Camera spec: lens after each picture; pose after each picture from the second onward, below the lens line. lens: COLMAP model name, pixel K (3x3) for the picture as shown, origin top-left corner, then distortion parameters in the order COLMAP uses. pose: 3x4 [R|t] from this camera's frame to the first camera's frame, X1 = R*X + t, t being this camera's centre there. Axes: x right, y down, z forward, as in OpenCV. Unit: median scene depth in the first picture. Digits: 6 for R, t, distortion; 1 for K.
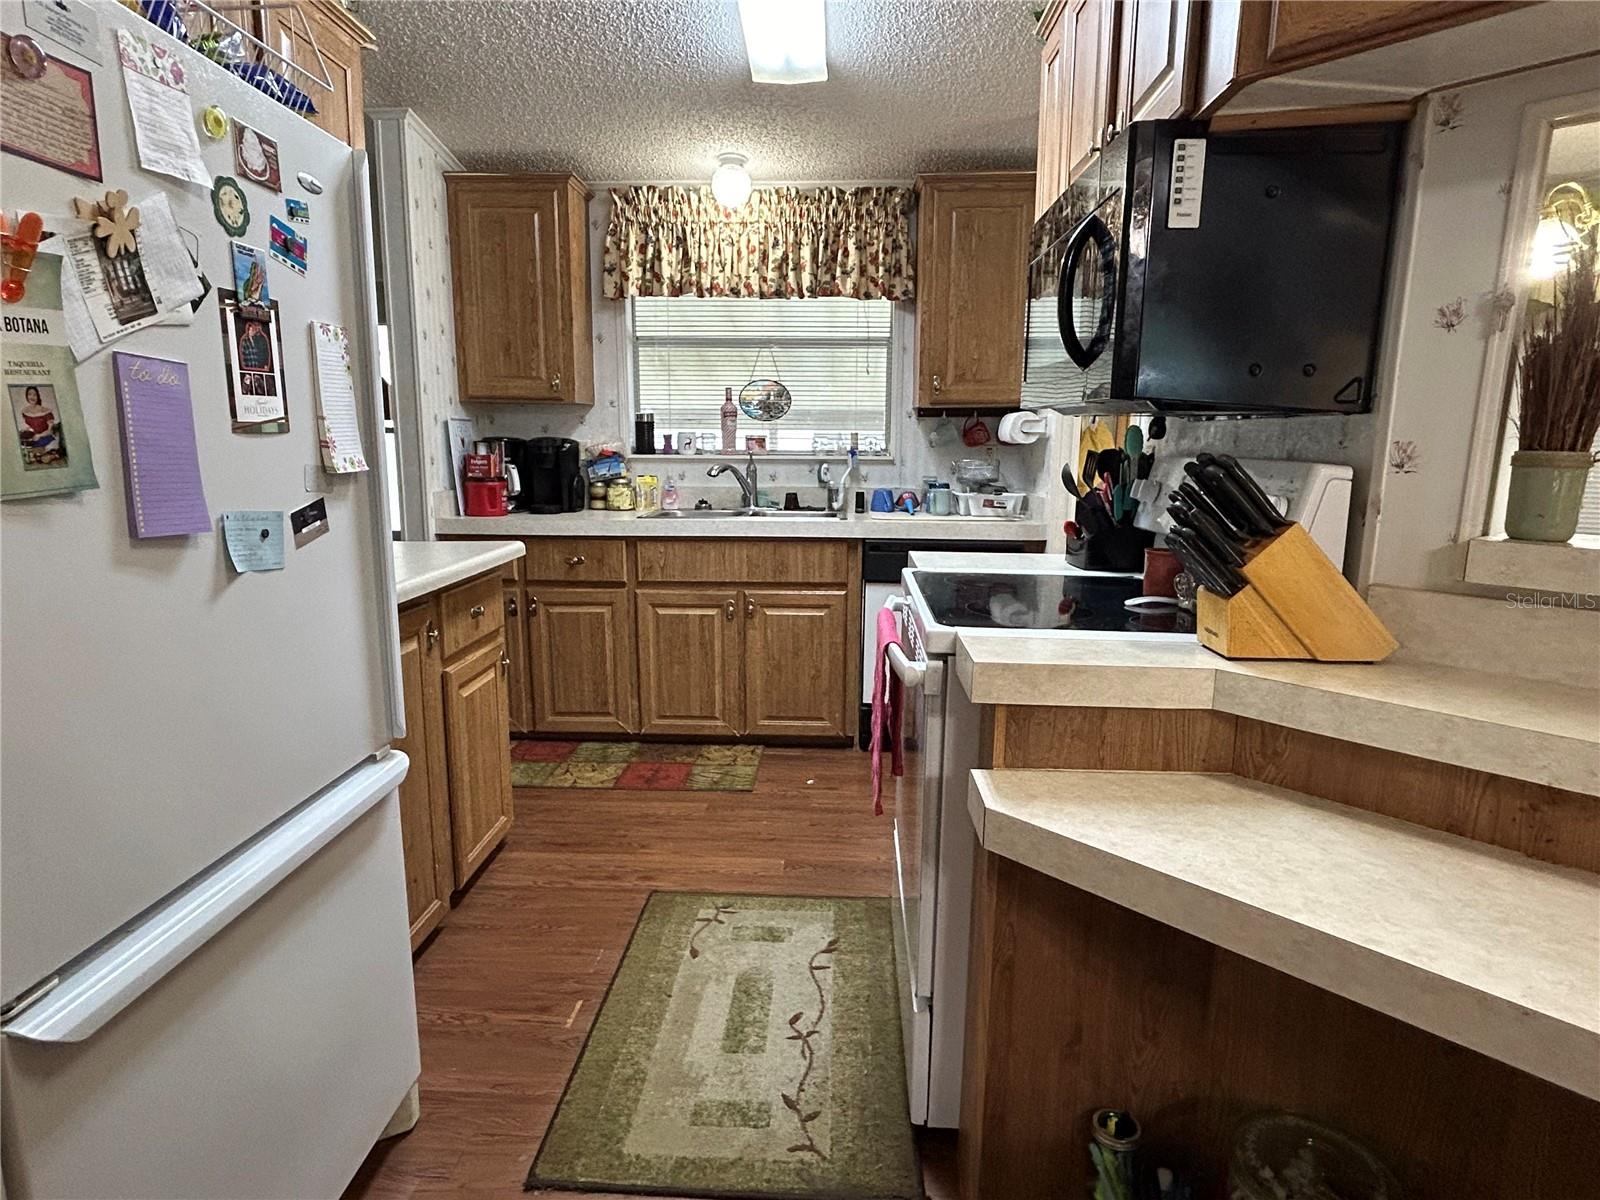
lens RADIAL K [[916.7, 0, 798.0], [0, 916.7, 599.4], [0, 0, 1]] dist [0.006901, -0.007661]
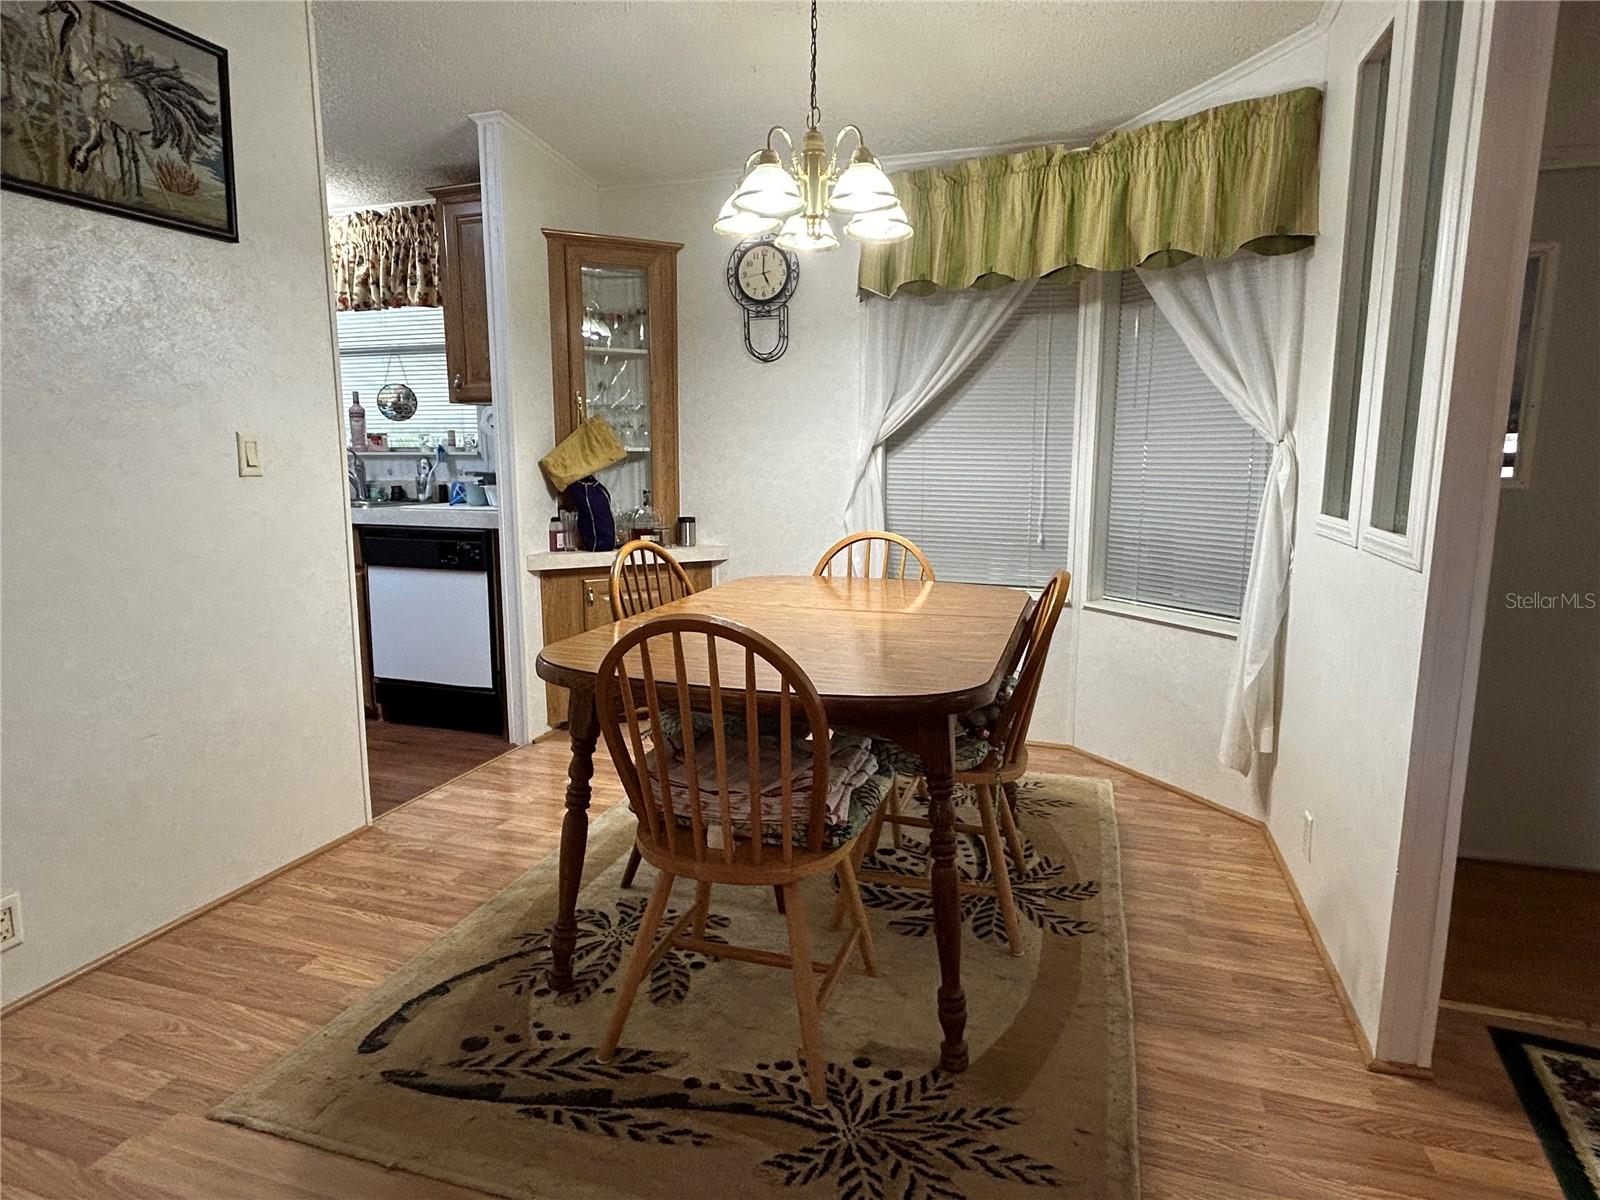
lens RADIAL K [[916.7, 0, 798.0], [0, 916.7, 587.5], [0, 0, 1]] dist [0.006901, -0.007661]
pose [[0.966822, 0.026718, -0.254051, 0.816145], [-0.033271, 0.999214, -0.021533, 0.014357], [0.253276, 0.029272, 0.966951, 0.072214]]
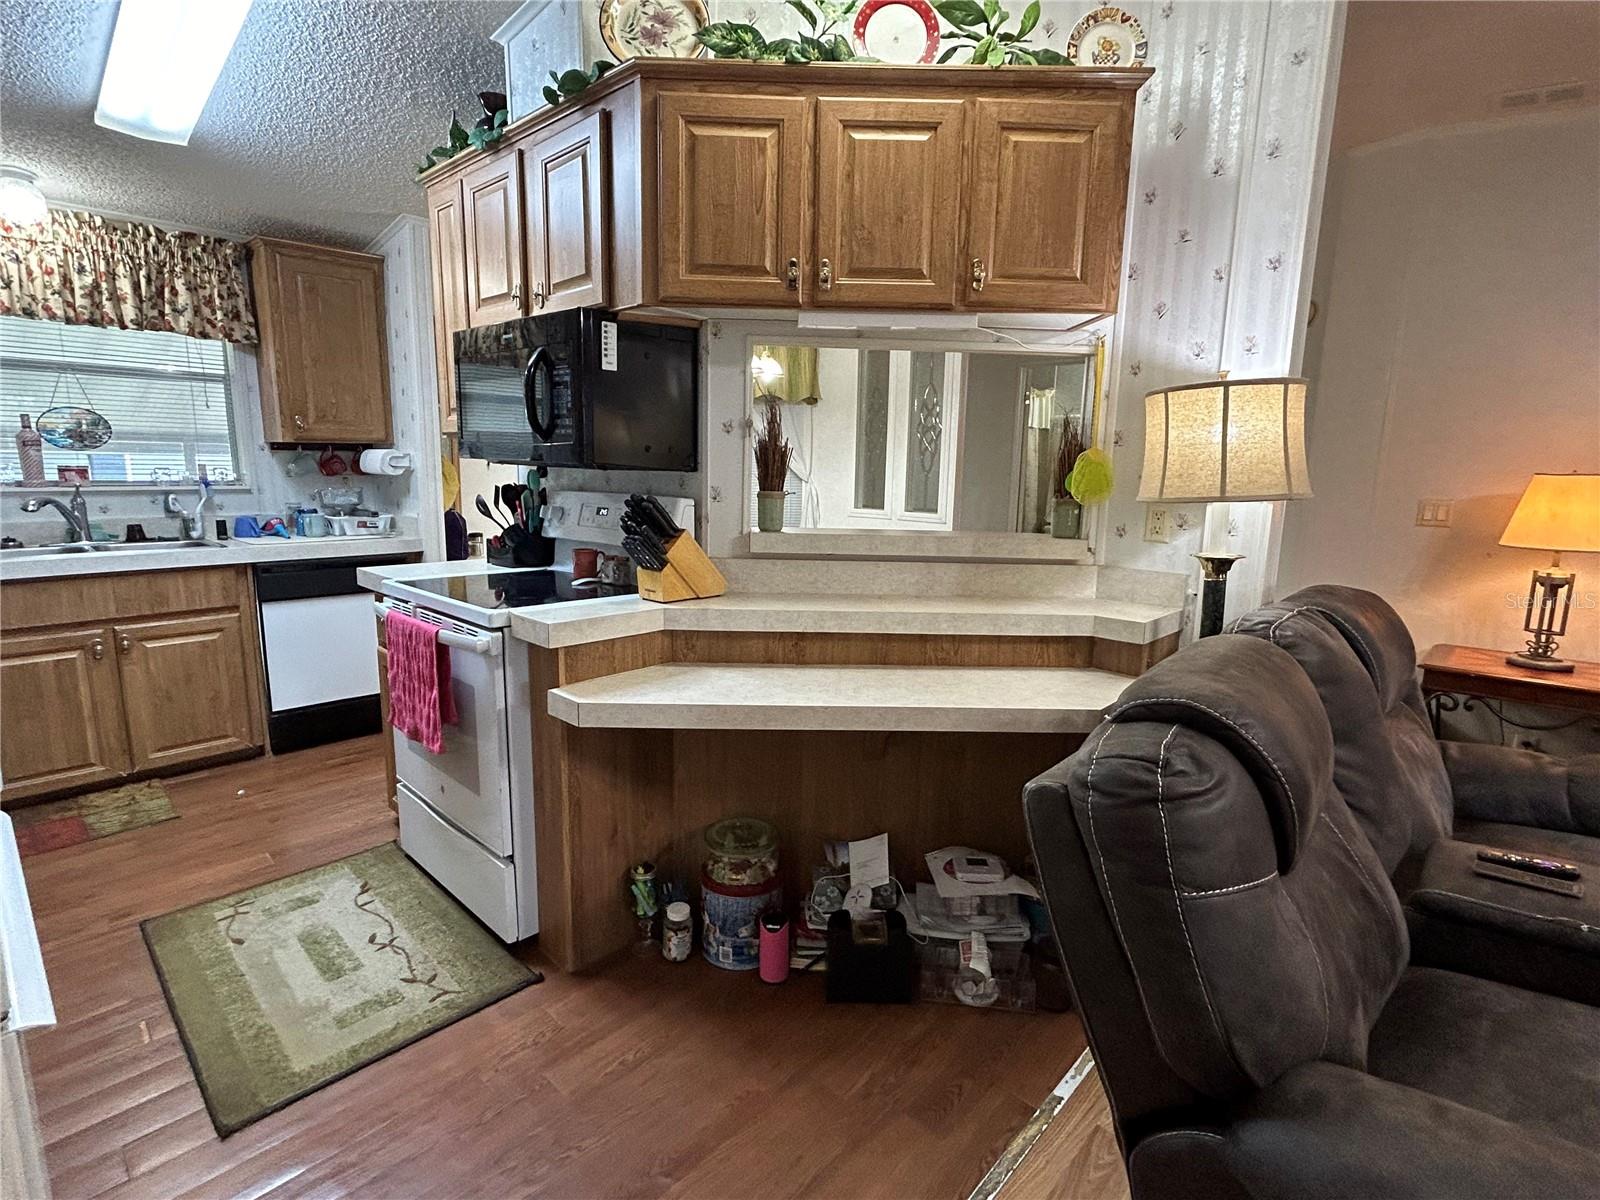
lens RADIAL K [[775.7, 0, 806.9], [0, 775.7, 594.7], [0, 0, 1]] dist [-0.003822, -0.000225]
pose [[0.646337, -0.122501, 0.753155, -0.193280], [0.119704, 0.991086, 0.058474, -0.003601], [-0.753604, 0.052362, 0.655239, -0.097359]]
